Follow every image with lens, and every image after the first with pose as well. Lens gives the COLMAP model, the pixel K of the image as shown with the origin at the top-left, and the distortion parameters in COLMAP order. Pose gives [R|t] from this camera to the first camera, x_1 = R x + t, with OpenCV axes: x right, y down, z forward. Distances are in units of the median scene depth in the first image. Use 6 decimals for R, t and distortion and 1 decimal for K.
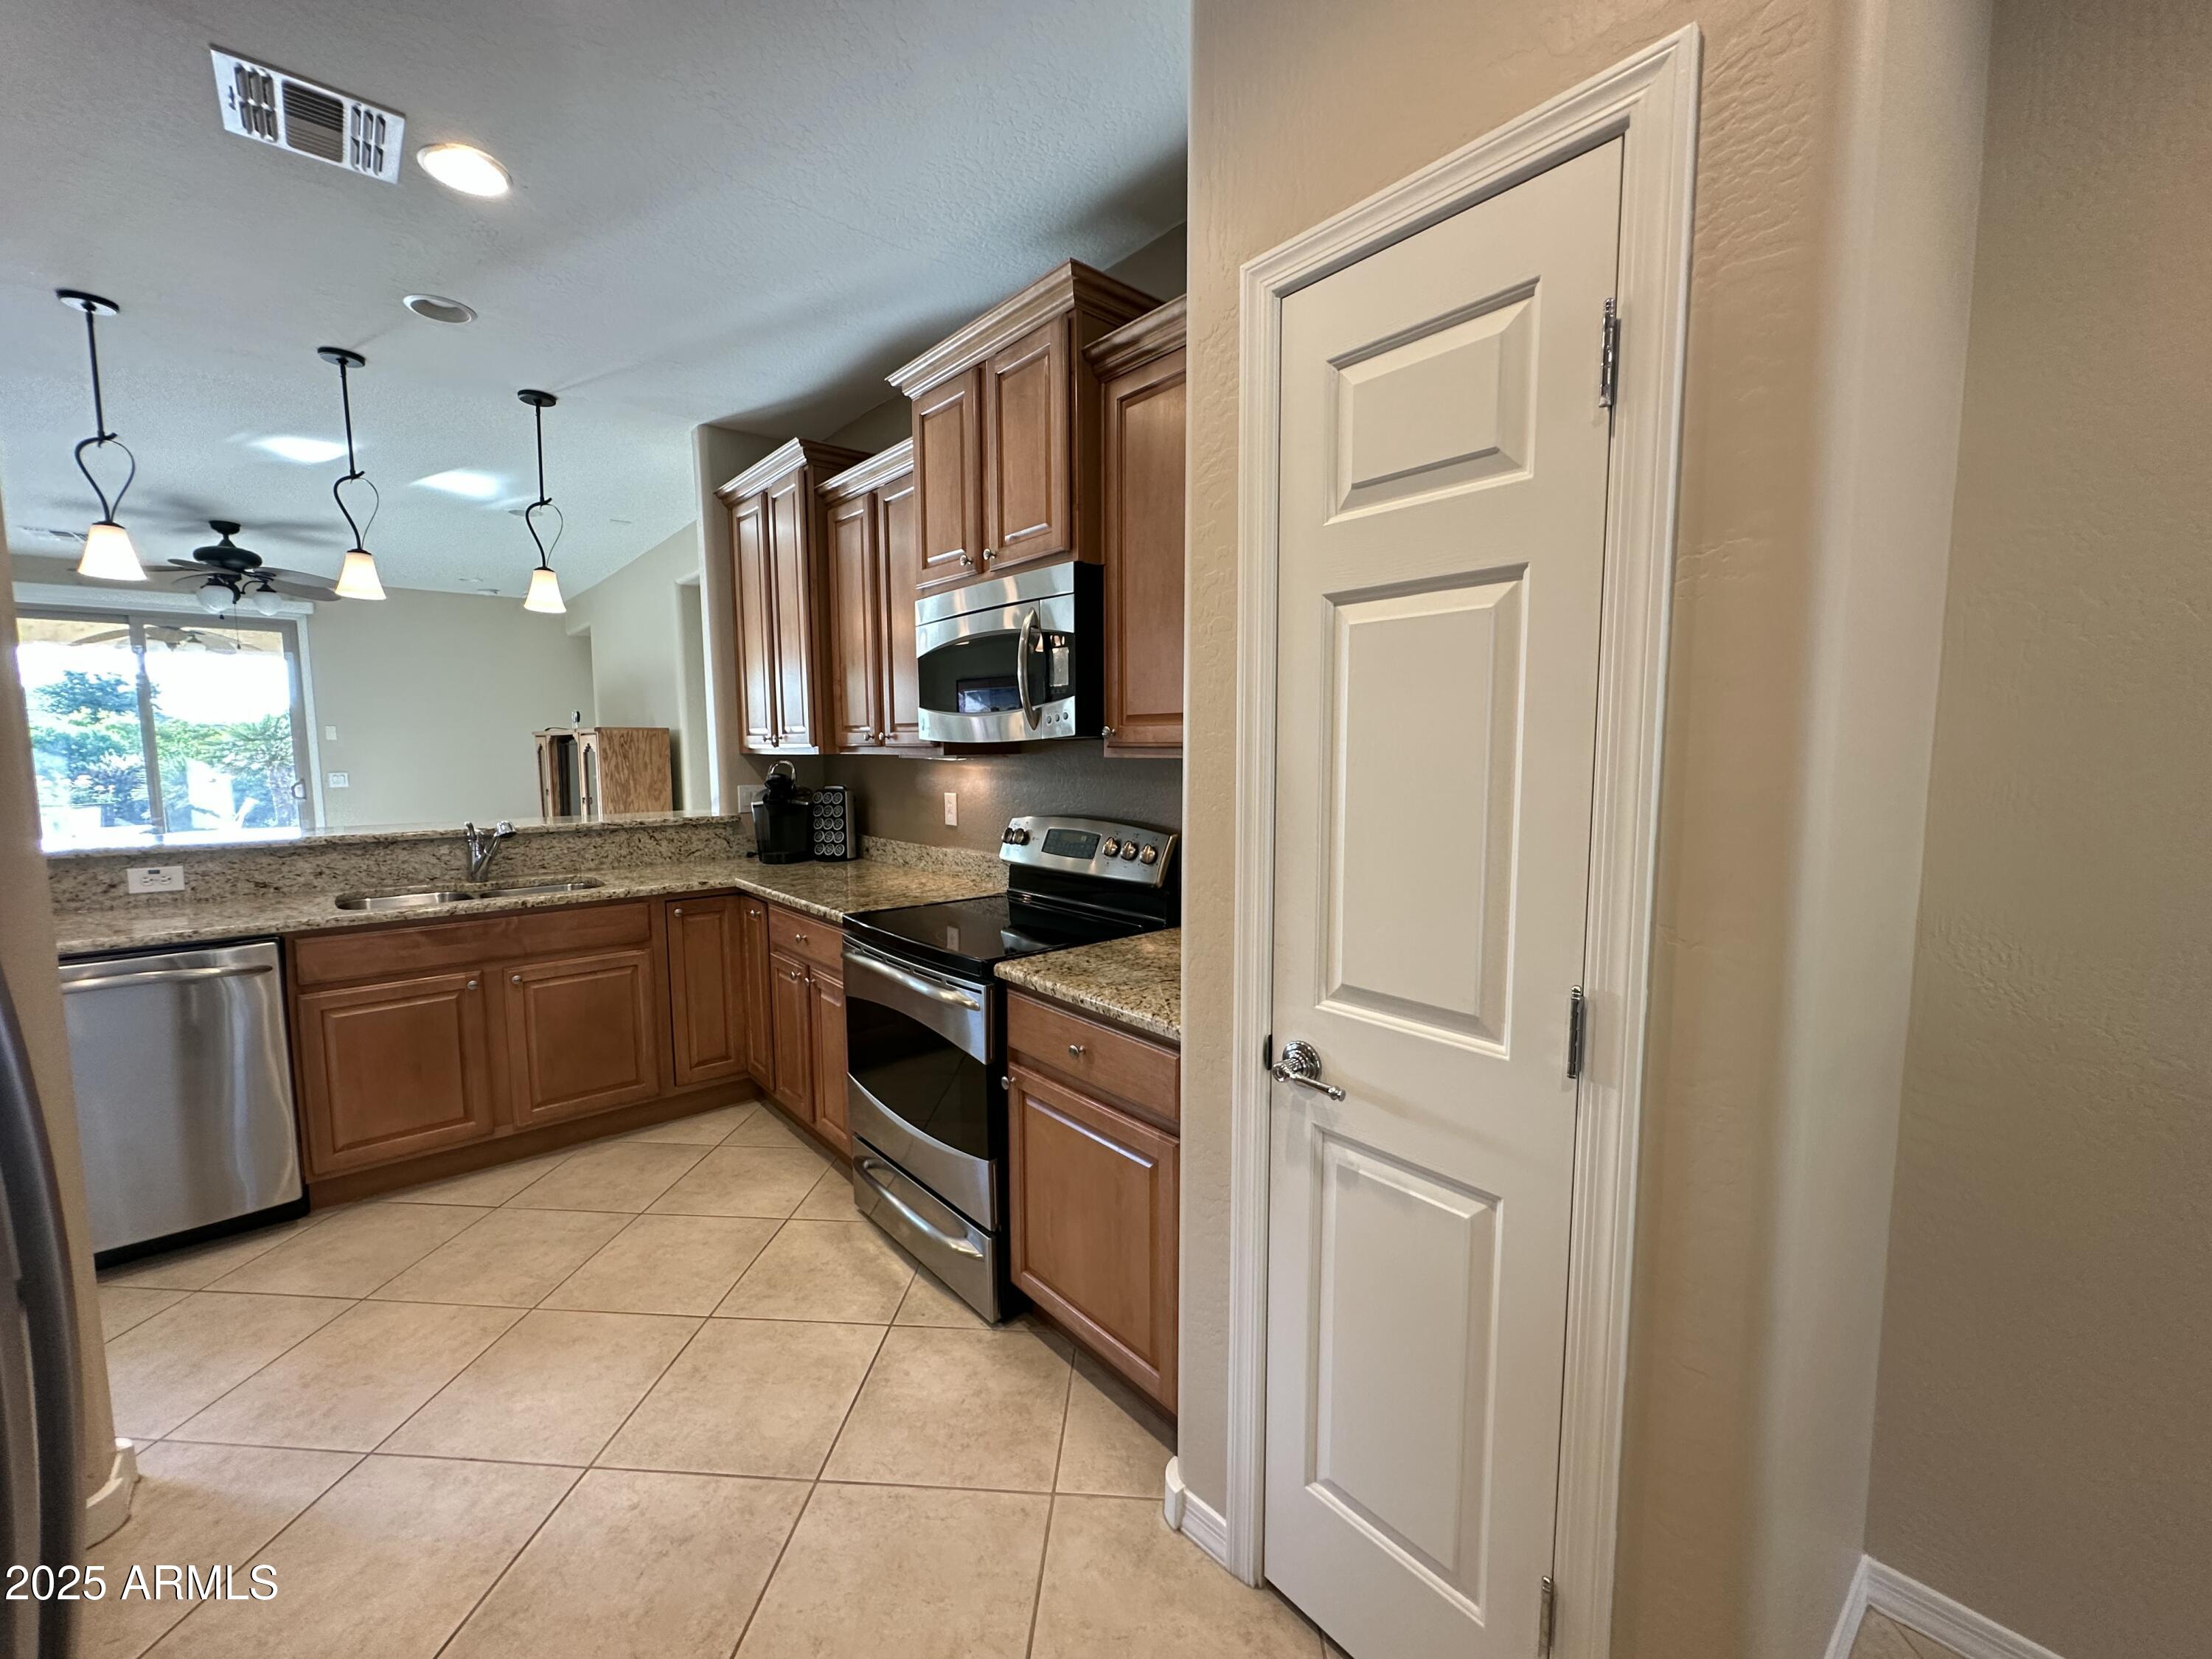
lens RADIAL K [[894.7, 0, 1110.2], [0, 894.7, 827.8], [0, 0, 1]] dist [0.000812, -0.000570]
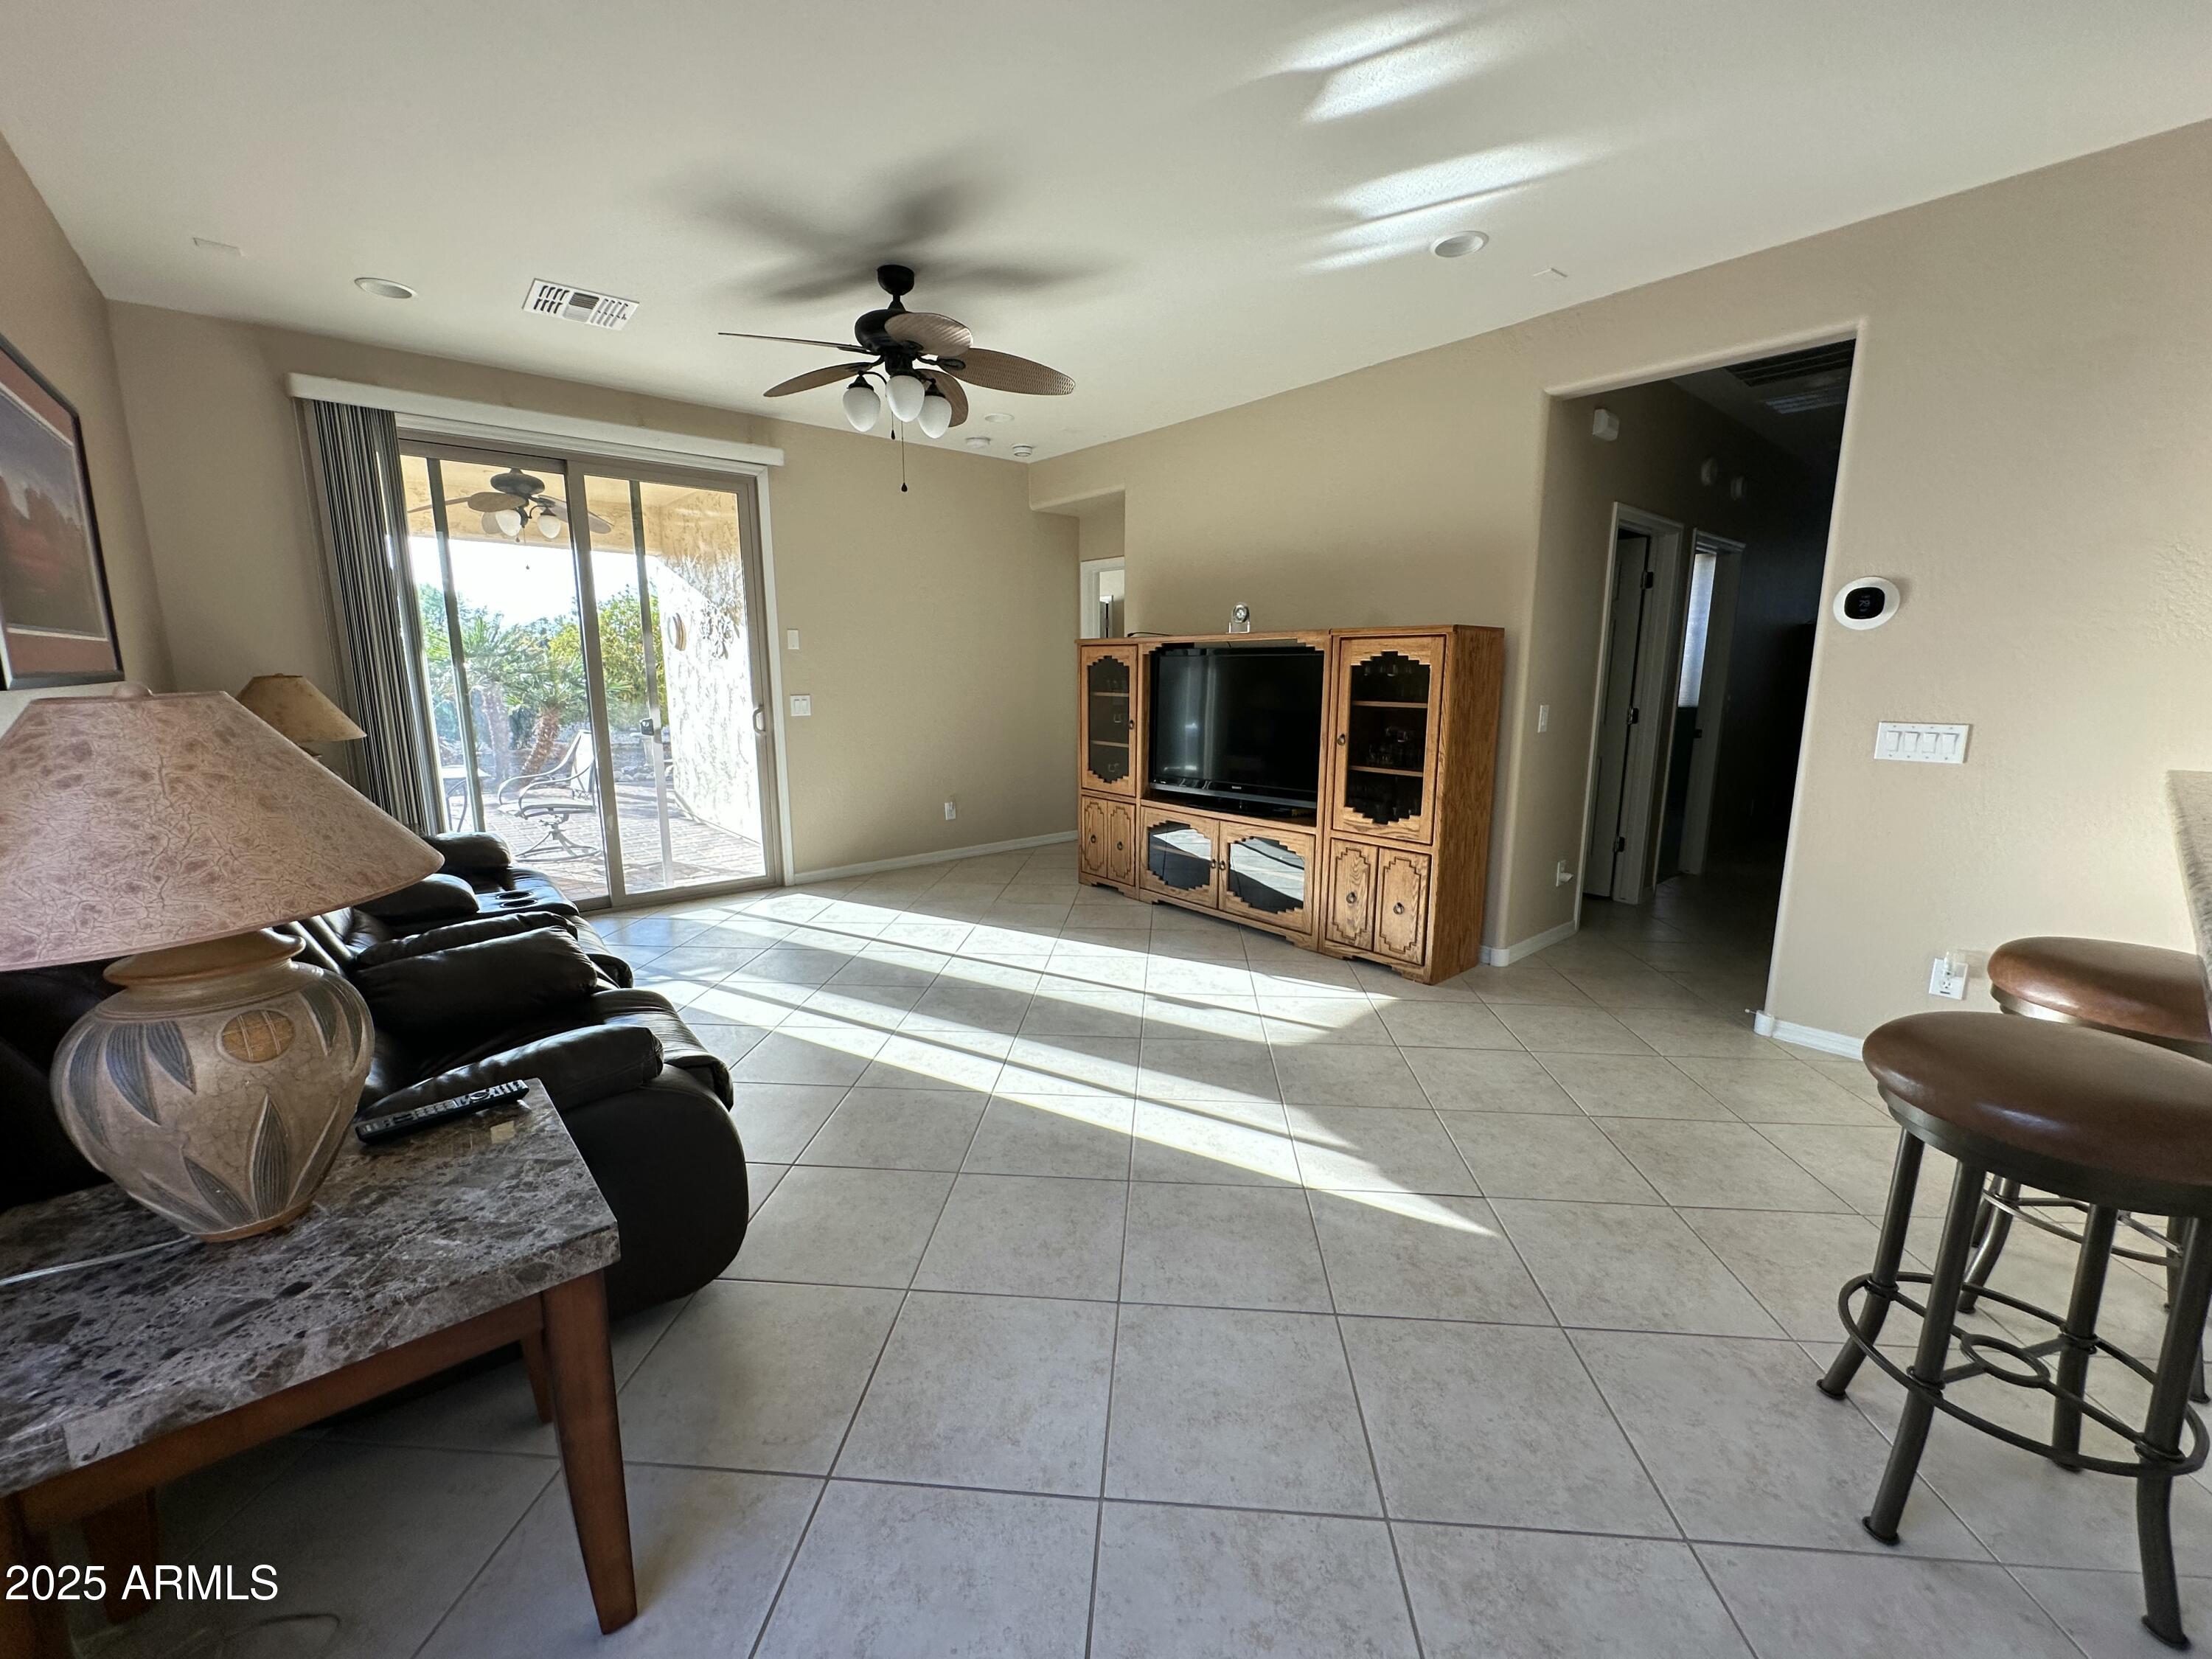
lens RADIAL K [[894.7, 0, 1108.1], [0, 894.7, 829.1], [0, 0, 1]] dist [0.000812, -0.000570]
pose [[0.999991, 0.001832, 0.003706, -1.370843], [-0.002134, 0.996527, 0.083246, -0.033394], [-0.003540, -0.083253, 0.996522, 0.606405]]
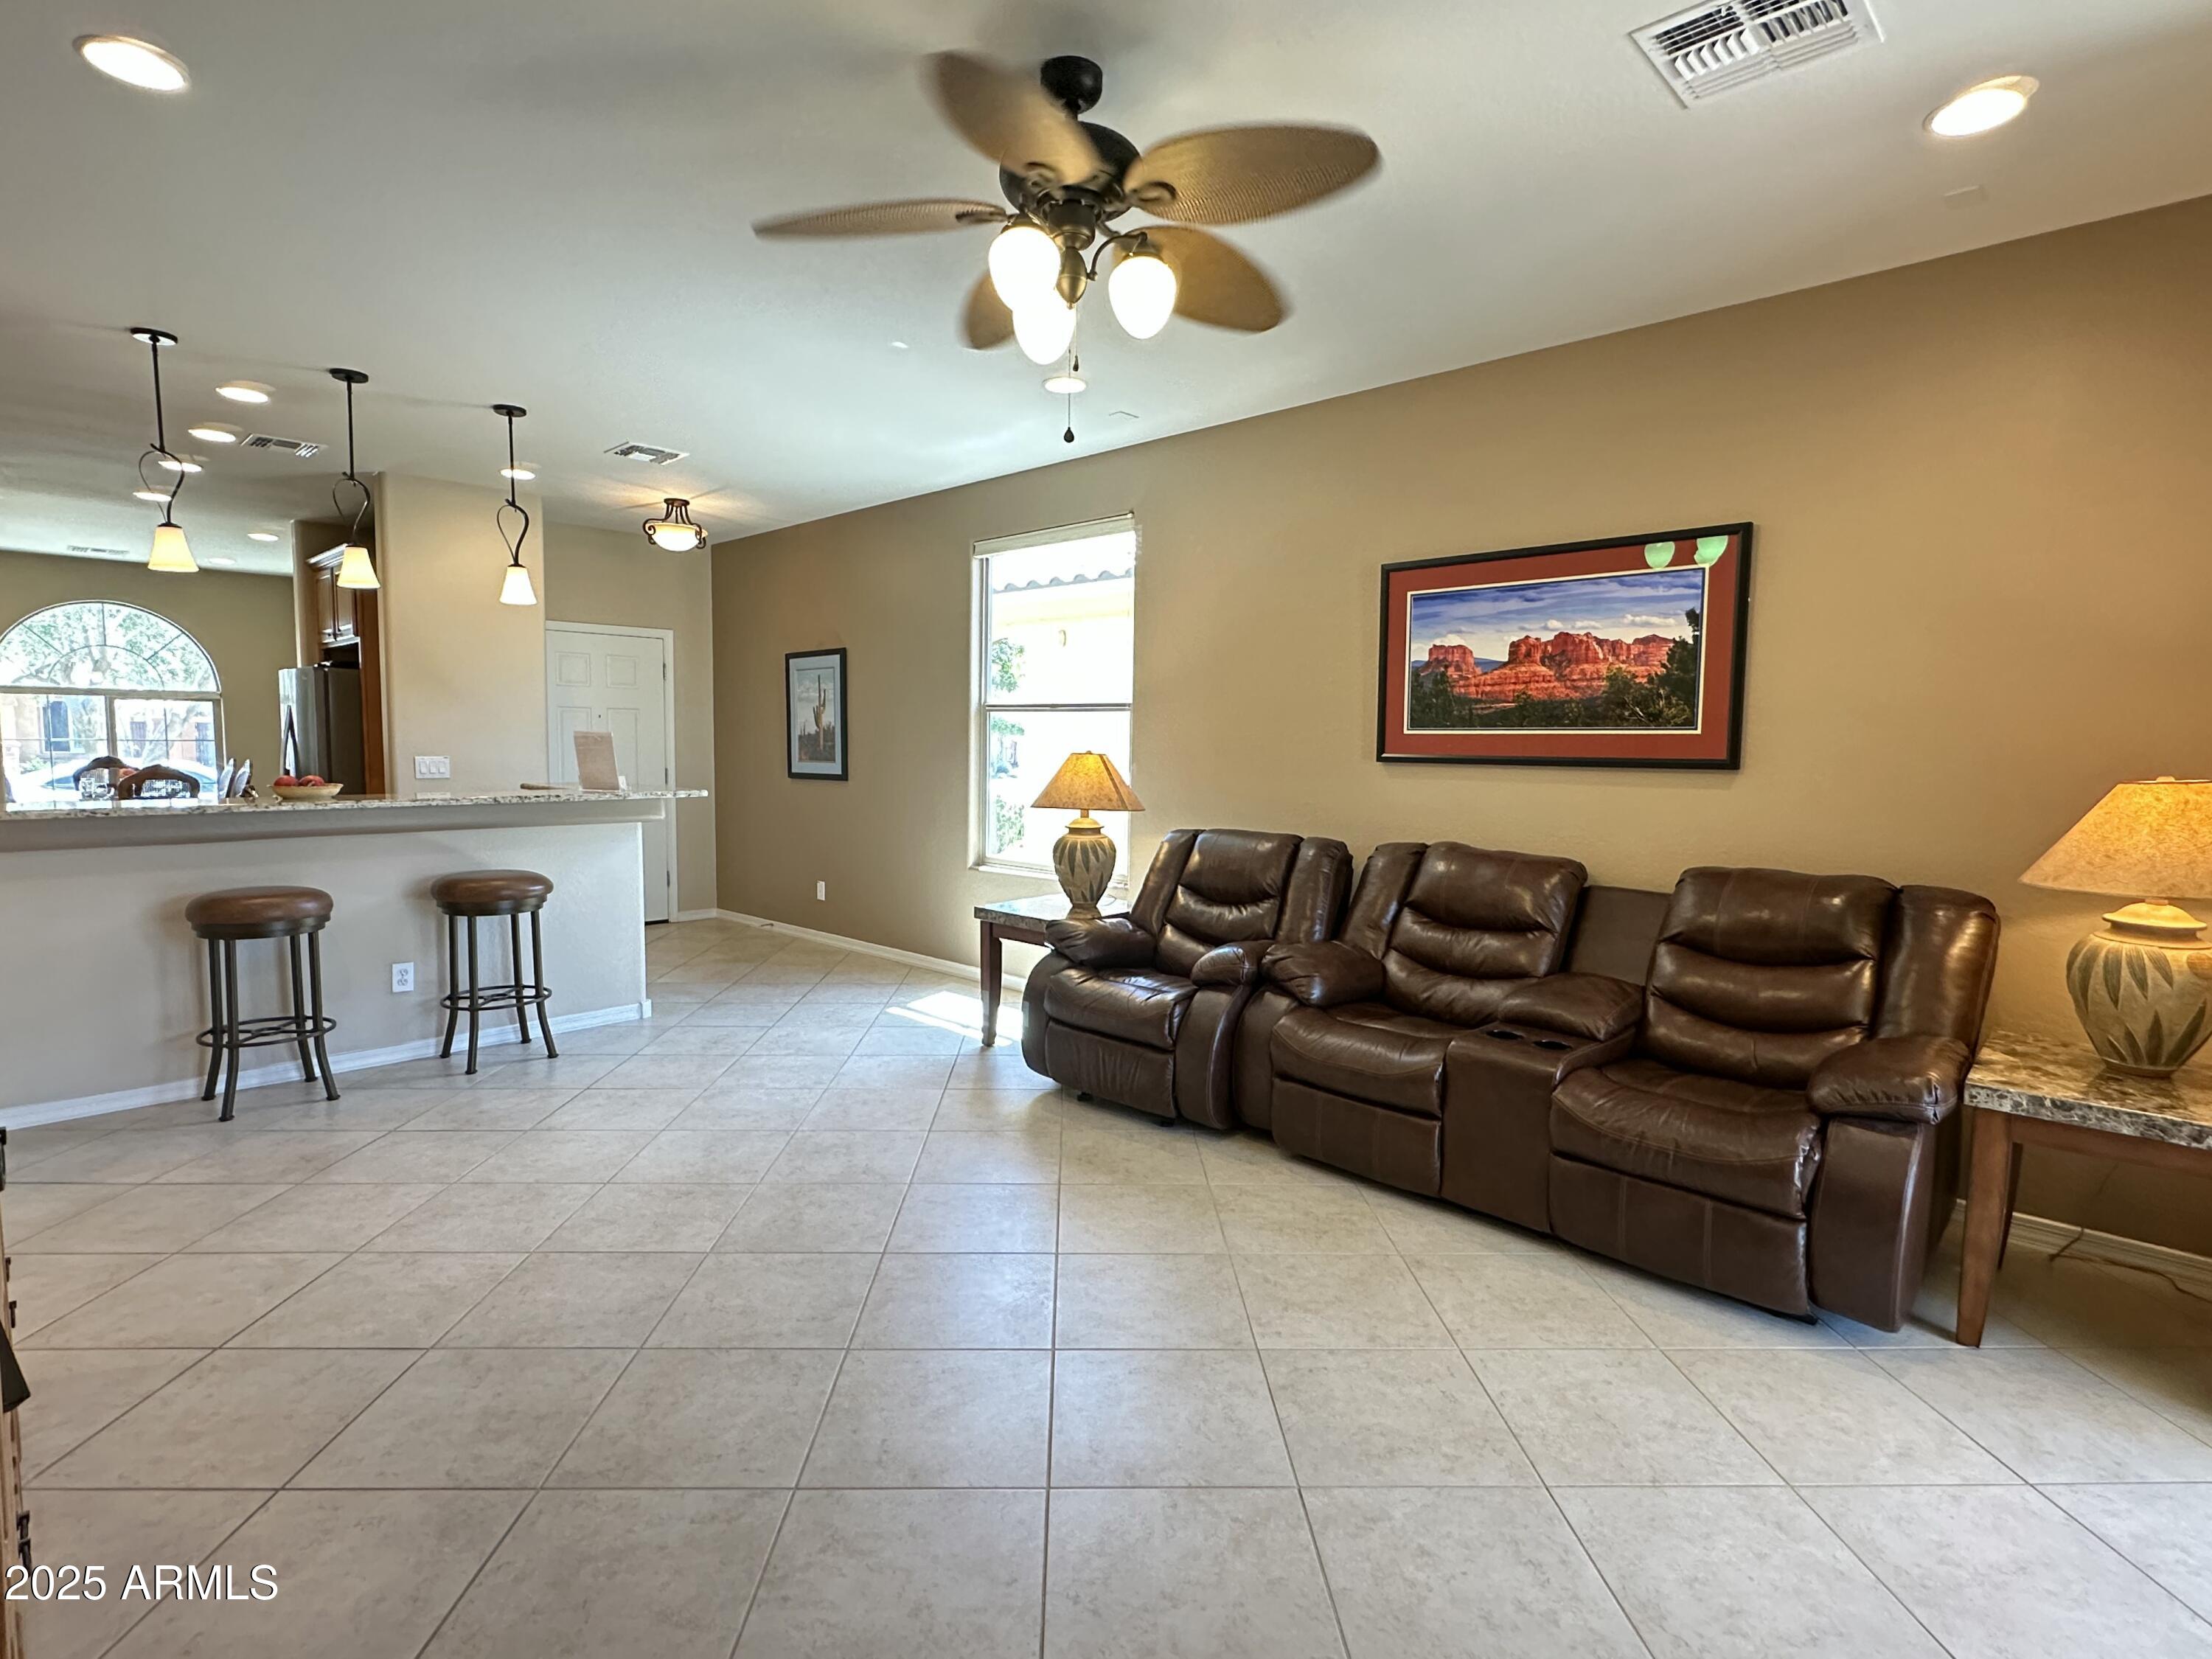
lens RADIAL K [[1105.8, 0, 1103.3], [0, 1105.8, 836.3], [0, 0, 1]] dist [0.000302, 0.000750]
pose [[-0.994658, -0.003400, -0.103166, -1.545462], [-0.021944, 0.983576, 0.179158, -0.205872], [0.100863, 0.180465, -0.978396, 2.367436]]
